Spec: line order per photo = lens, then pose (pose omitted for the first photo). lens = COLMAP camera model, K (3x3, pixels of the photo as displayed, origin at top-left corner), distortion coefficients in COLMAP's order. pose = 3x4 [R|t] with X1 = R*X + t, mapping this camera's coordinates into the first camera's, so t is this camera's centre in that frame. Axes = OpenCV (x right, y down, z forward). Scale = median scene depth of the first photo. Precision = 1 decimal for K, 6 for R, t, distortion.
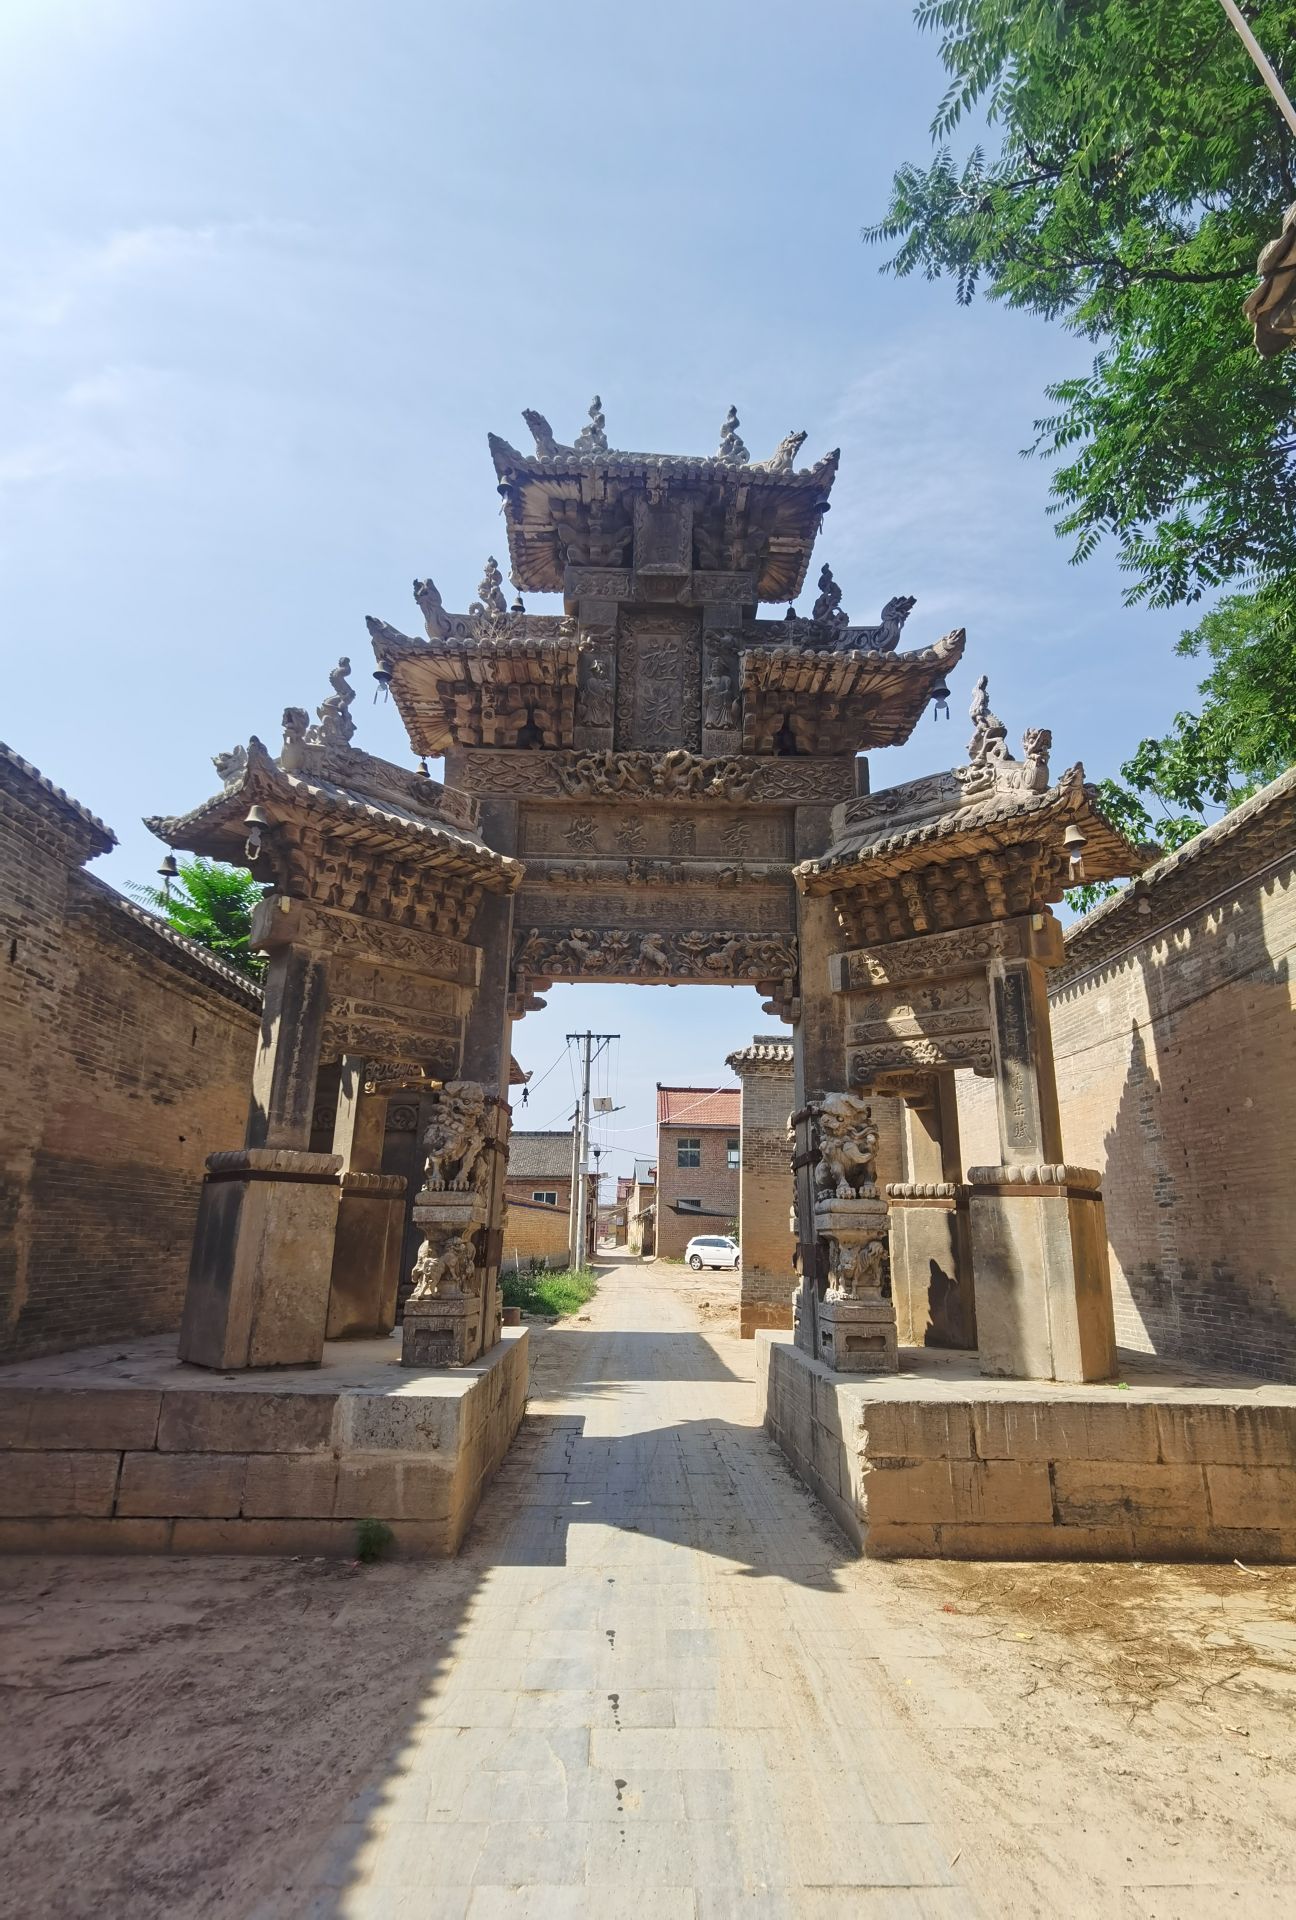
lens RADIAL K [[932.9, 0, 648.0], [0, 932.9, 960.0], [0, 0, 1]] dist [0.001106, -0.005185]
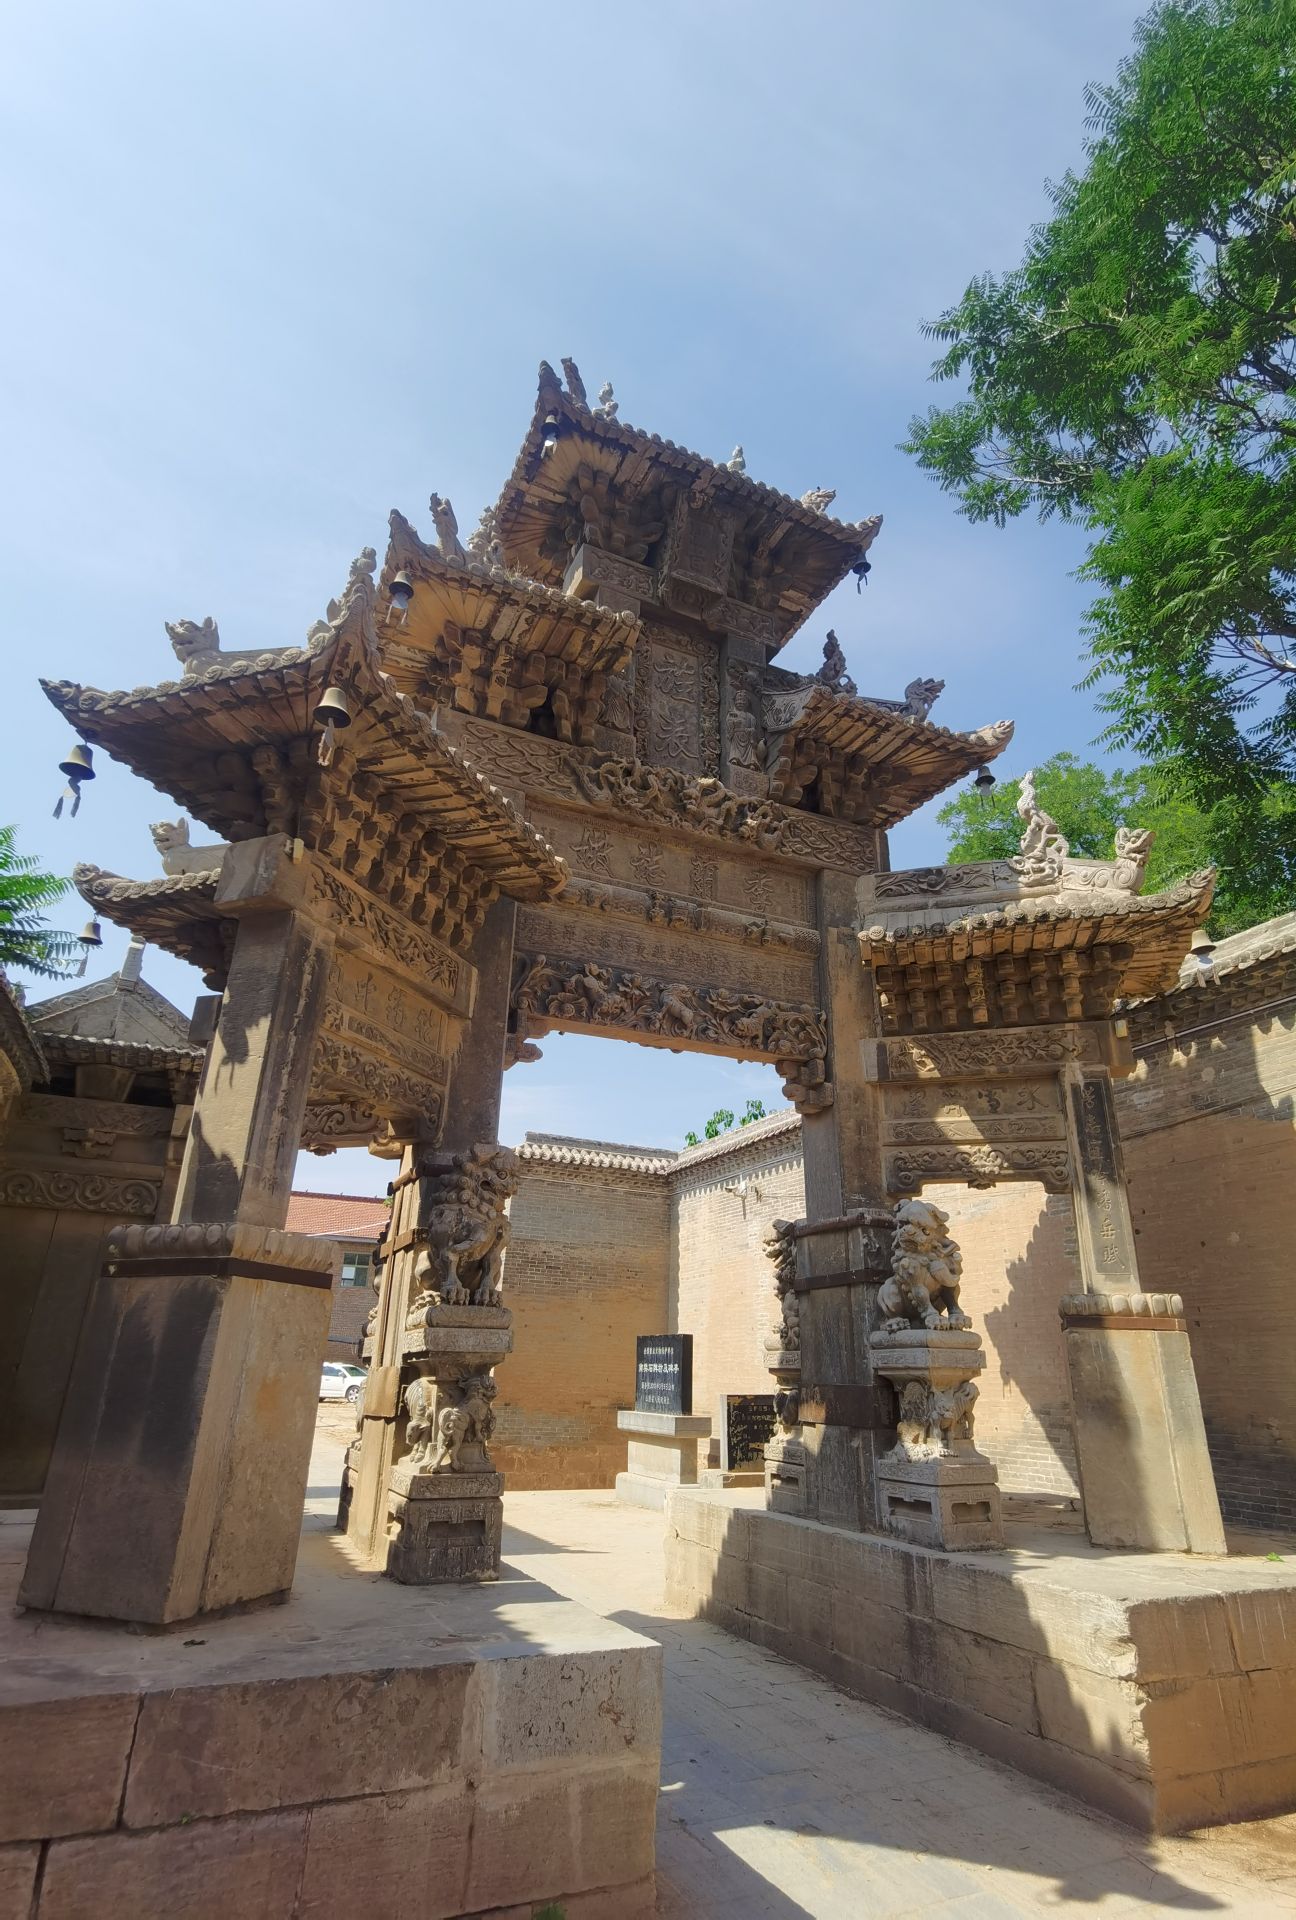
lens RADIAL K [[957.7, 0, 648.0], [0, 957.7, 960.0], [0, 0, 1]] dist [-0.015350, 0.015977]
pose [[0.923310, 0.157458, 0.350294, -0.340375], [-0.118090, 0.984300, -0.131181, 0.067837], [-0.365450, 0.079755, 0.927408, 0.252588]]
